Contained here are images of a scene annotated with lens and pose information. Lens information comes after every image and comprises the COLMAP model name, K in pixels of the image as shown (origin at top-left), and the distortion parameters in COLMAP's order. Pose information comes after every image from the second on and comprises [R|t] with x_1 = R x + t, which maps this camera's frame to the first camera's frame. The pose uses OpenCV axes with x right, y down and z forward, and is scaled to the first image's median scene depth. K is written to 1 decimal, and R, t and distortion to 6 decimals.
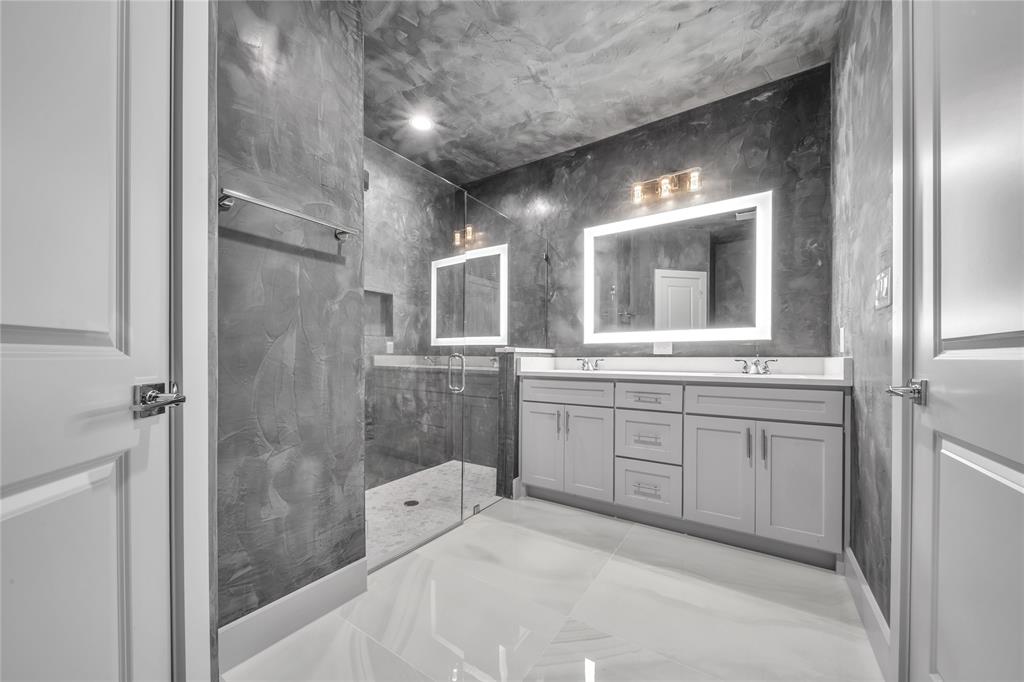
lens RADIAL K [[365.8, 0, 514.4], [0, 365.8, 362.0], [0, 0, 1]] dist [0.000177, 0.000001]
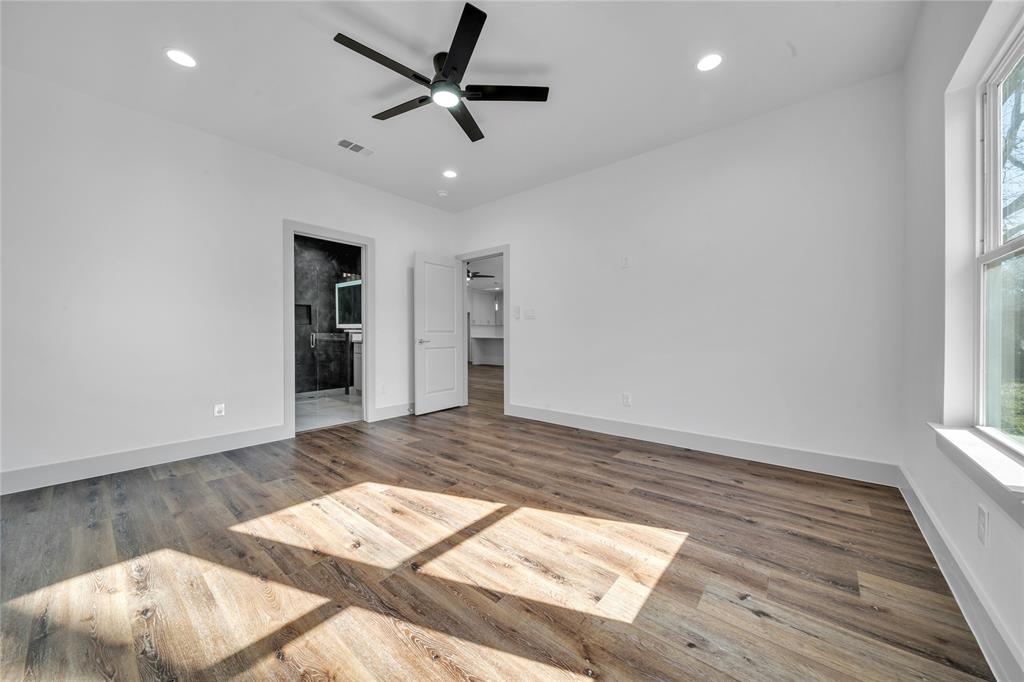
lens RADIAL K [[365.8, 0, 512.3], [0, 365.8, 336.4], [0, 0, 1]] dist [0.000177, 0.000001]
pose [[0.993842, -0.000733, -0.110803, 0.984591], [0.000370, 0.999994, -0.003298, 0.007188], [0.110805, 0.003237, 0.993837, -0.916098]]
